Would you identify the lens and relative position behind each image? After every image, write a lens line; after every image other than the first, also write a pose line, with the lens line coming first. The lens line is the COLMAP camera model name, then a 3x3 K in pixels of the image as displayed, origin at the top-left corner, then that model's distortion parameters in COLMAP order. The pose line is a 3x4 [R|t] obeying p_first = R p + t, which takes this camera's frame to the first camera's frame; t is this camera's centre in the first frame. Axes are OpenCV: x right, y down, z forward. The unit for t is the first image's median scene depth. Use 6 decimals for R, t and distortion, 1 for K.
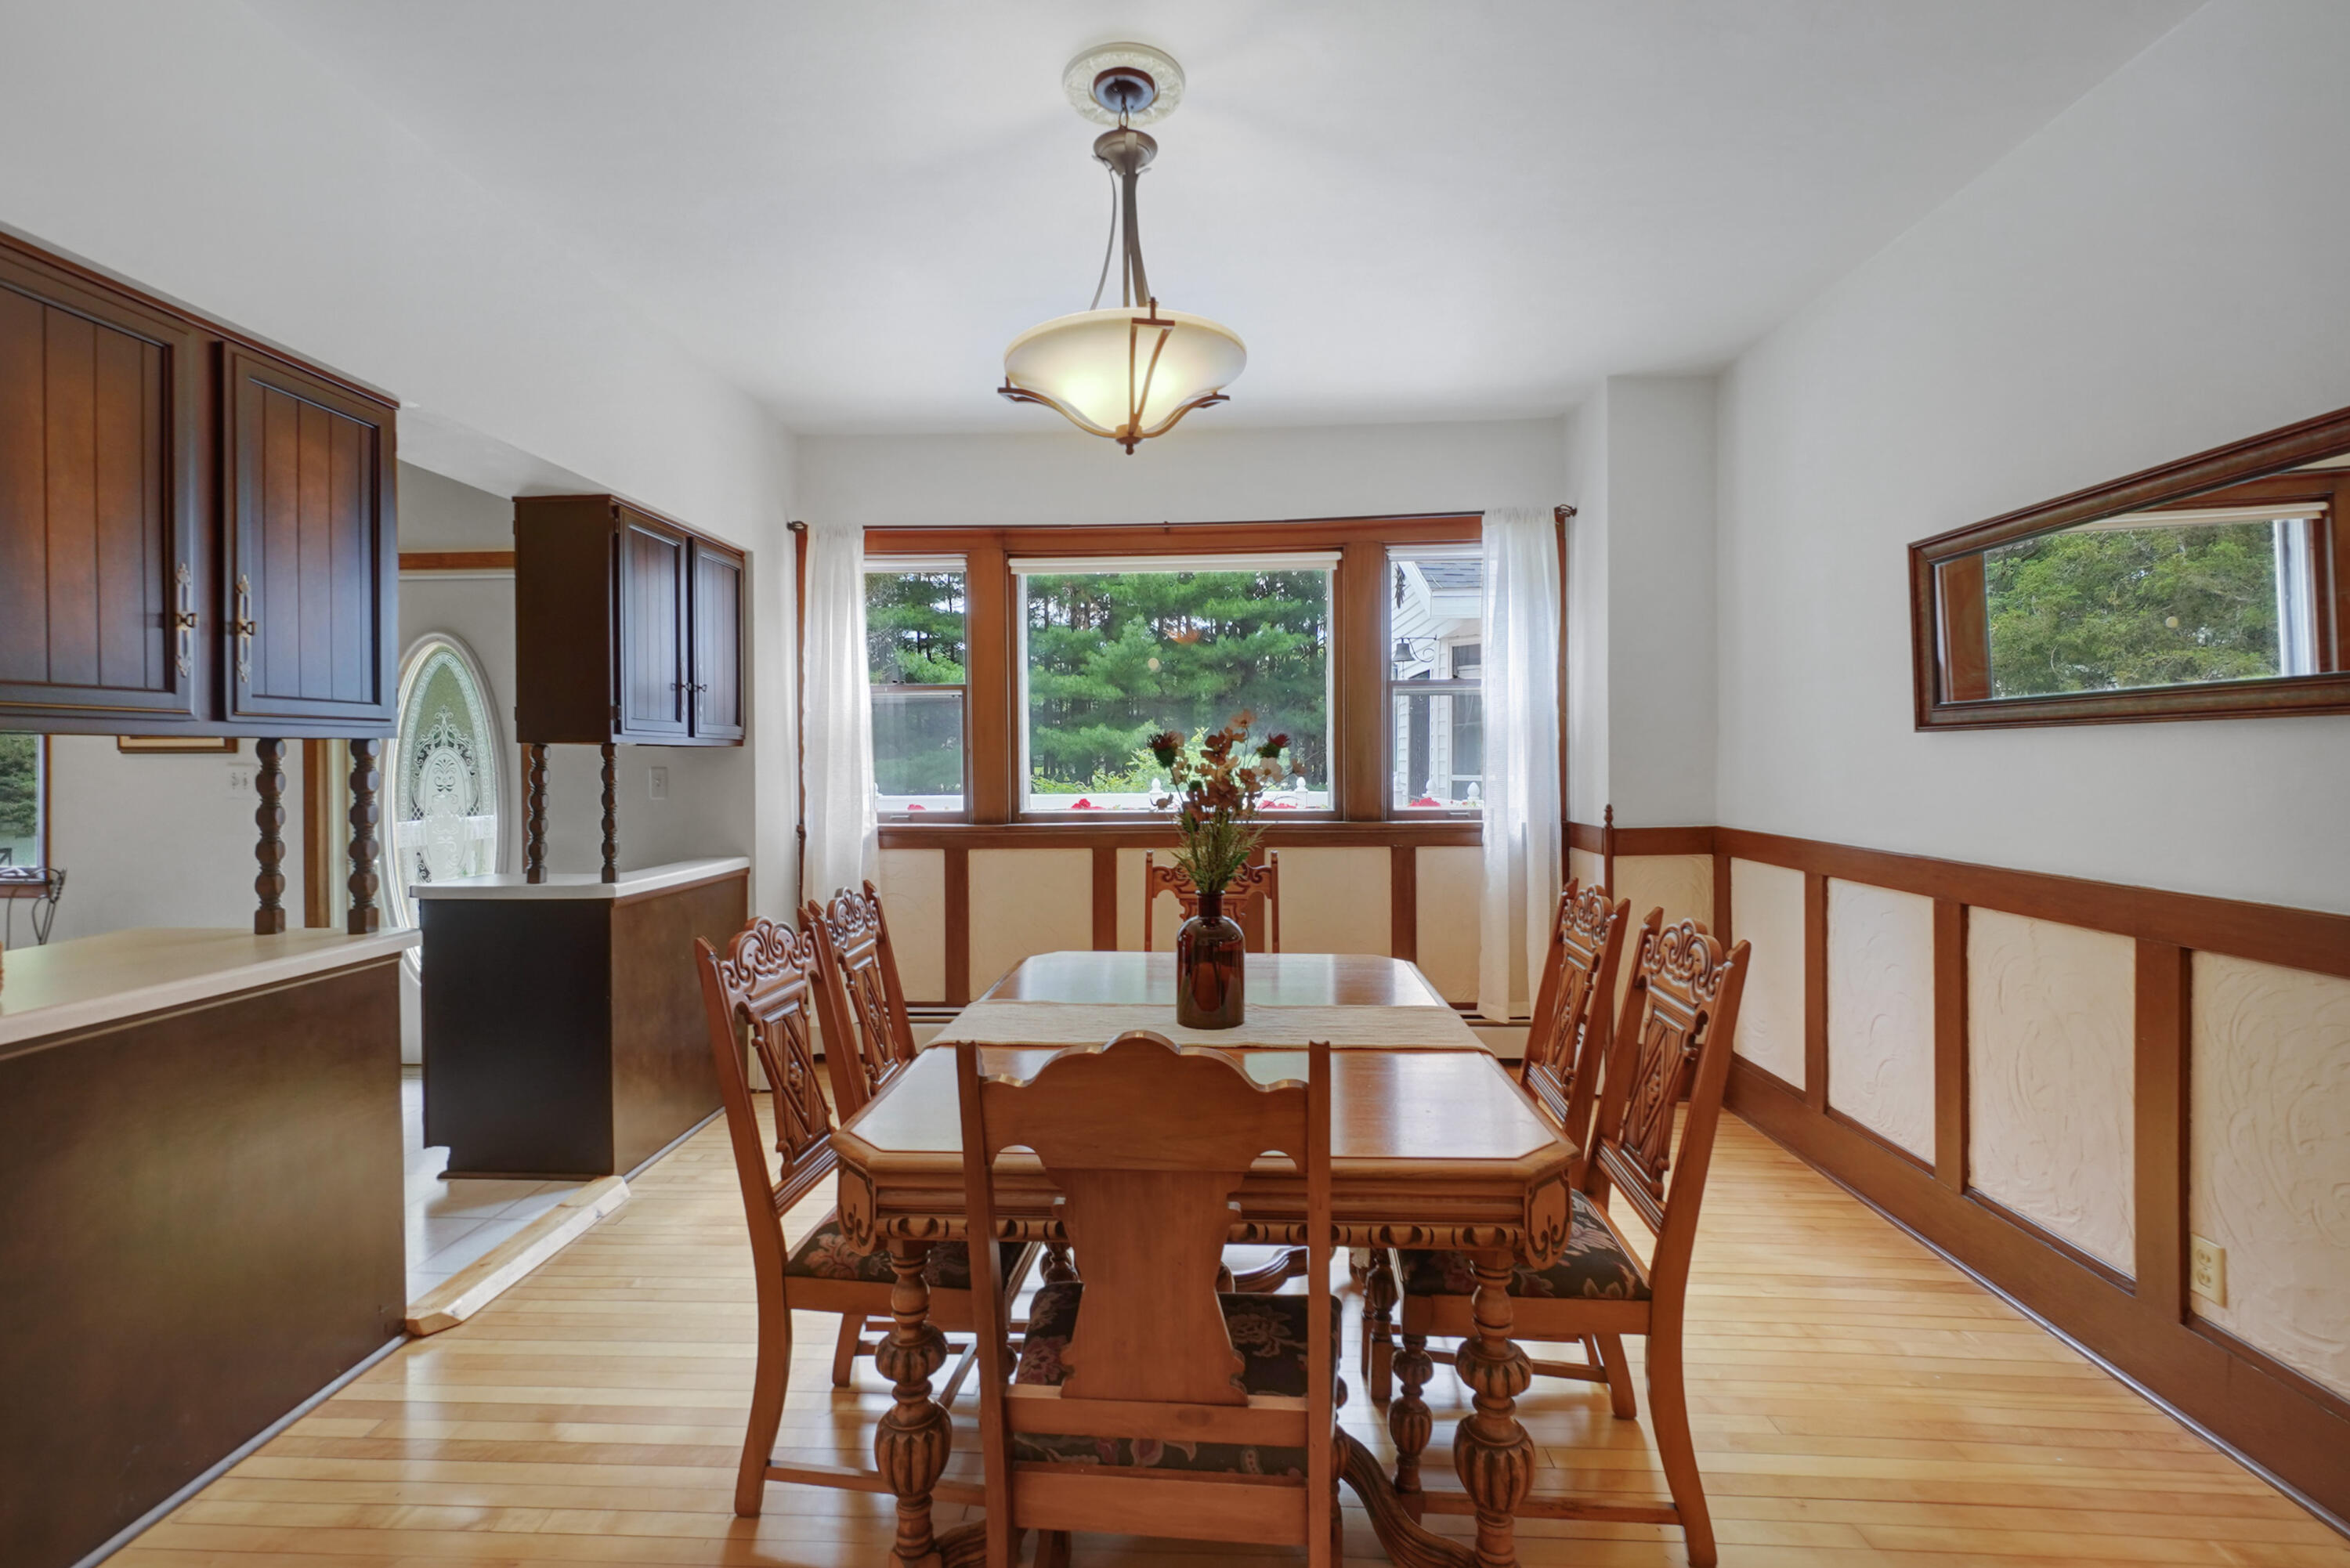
lens RADIAL K [[1065.3, 0, 1170.8], [0, 1065.3, 775.1], [0, 0, 1]] dist [0.003152, -0.000418]
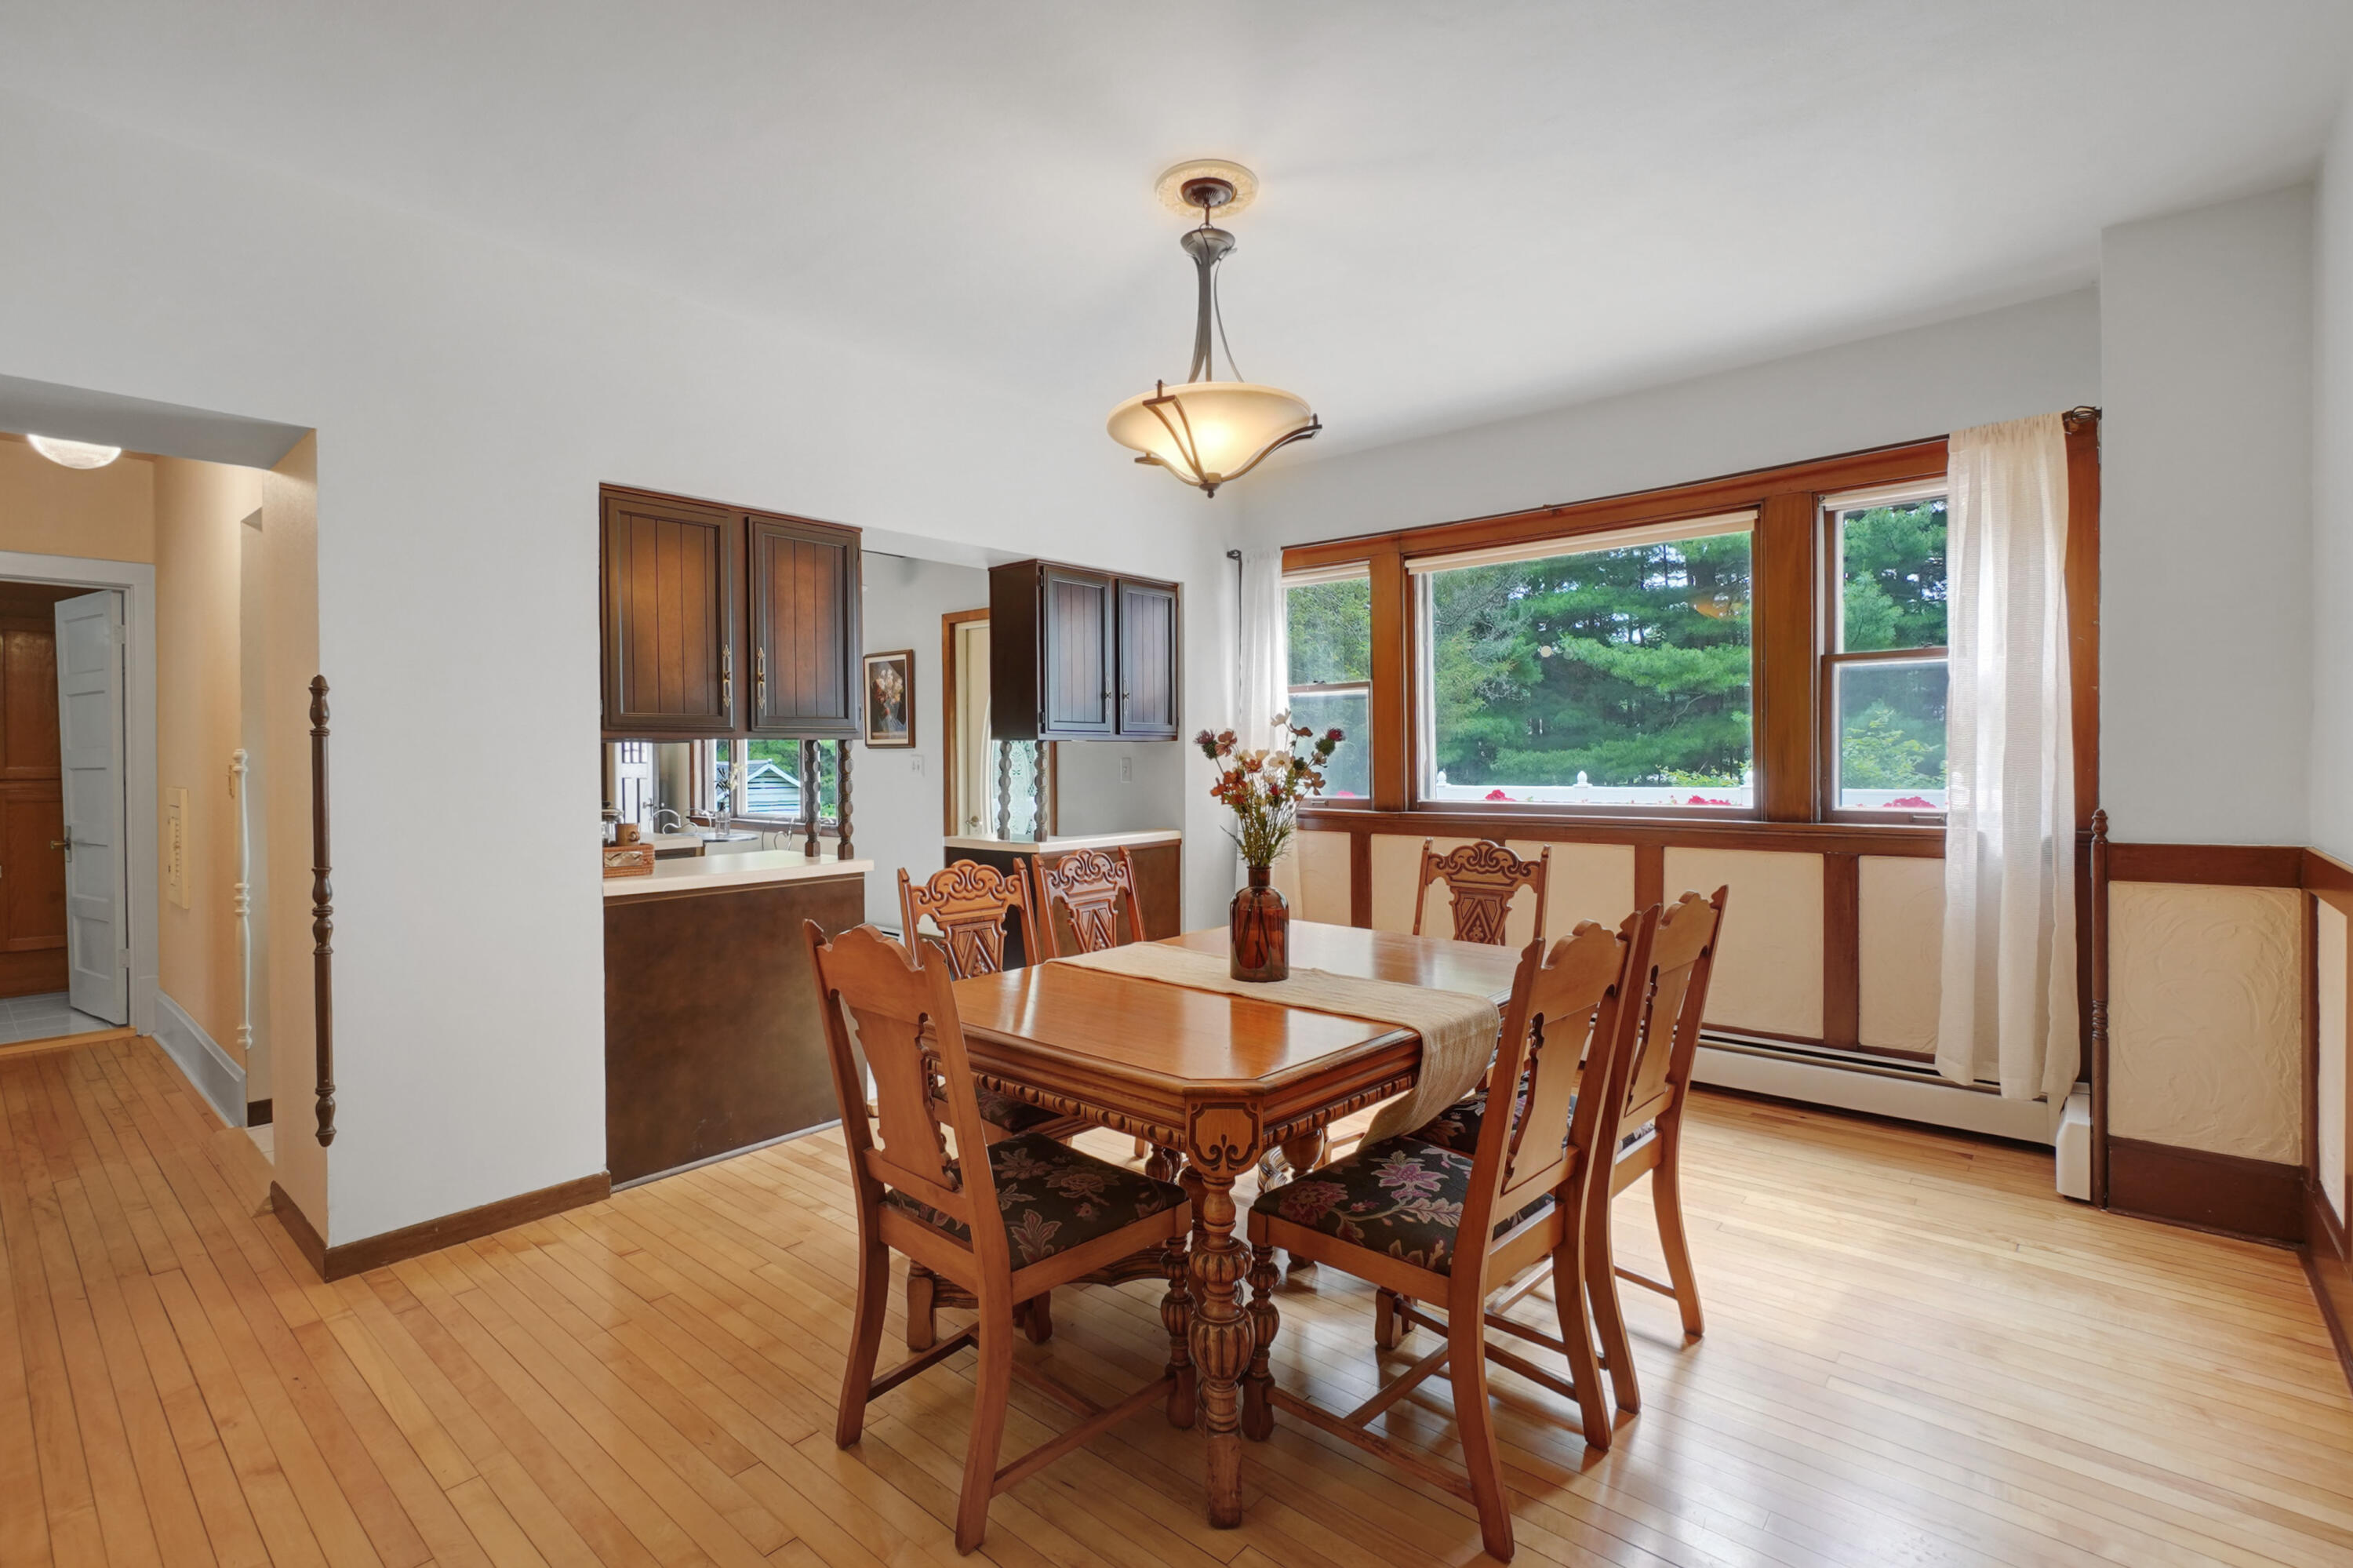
lens RADIAL K [[1066.8, 0, 1129.3], [0, 1066.8, 775.1], [0, 0, 1]] dist [0.003152, -0.000418]
pose [[0.782362, 0.011779, -0.622712, 0.326004], [-0.006282, 0.999920, 0.011021, -0.000563], [0.622792, -0.004710, 0.782373, 0.000928]]
